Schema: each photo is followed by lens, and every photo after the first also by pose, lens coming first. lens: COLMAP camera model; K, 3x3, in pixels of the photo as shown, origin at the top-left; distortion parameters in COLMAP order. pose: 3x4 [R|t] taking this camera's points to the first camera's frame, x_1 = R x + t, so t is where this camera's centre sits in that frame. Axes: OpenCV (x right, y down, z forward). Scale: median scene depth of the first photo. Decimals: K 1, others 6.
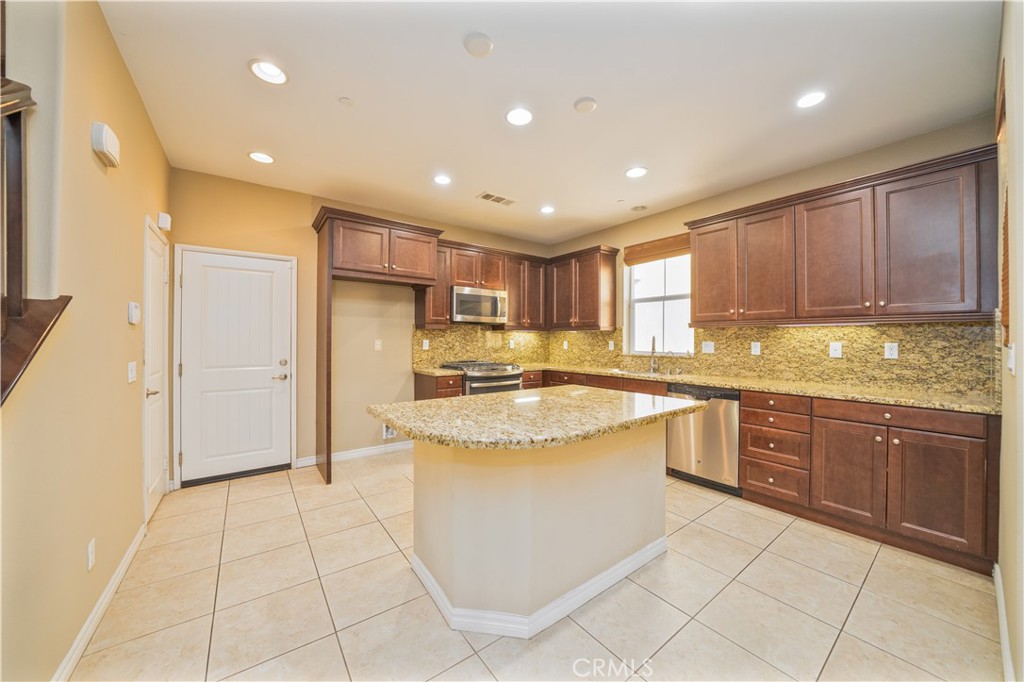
lens RADIAL K [[357.6, 0, 513.7], [0, 357.6, 338.4], [0, 0, 1]] dist [-0.017435, 0.000182]
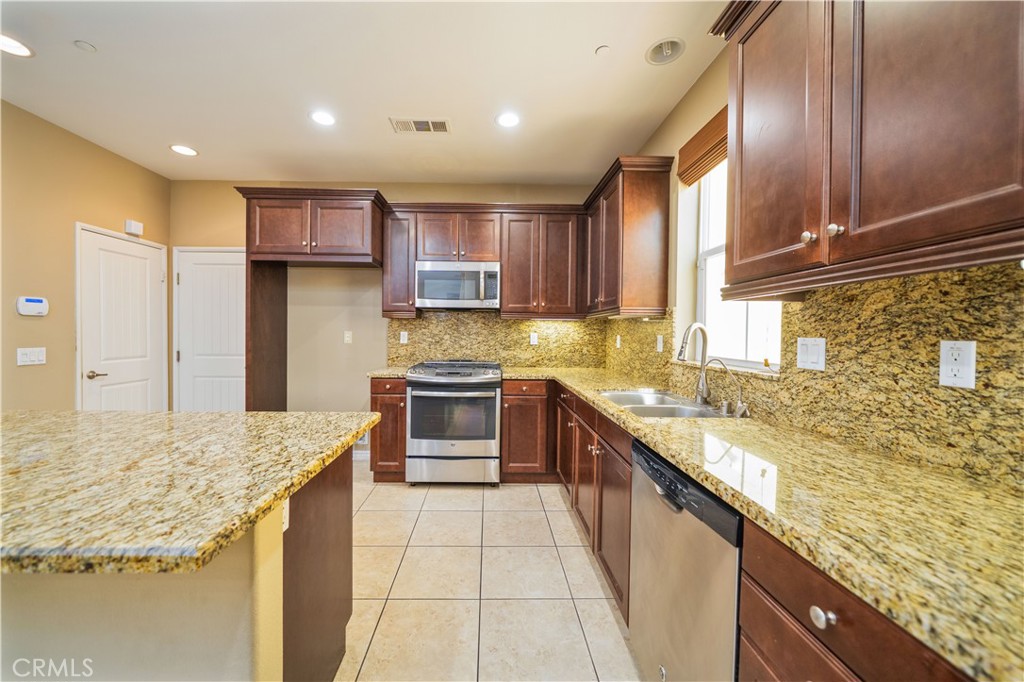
lens RADIAL K [[375.5, 0, 495.9], [0, 375.5, 339.0], [0, 0, 1]] dist [-0.000721, -0.000036]
pose [[0.809967, 0.014180, -0.586304, 0.444788], [-0.003860, 0.999815, 0.018849, 0.004158], [0.586462, -0.013004, 0.809872, 0.443065]]
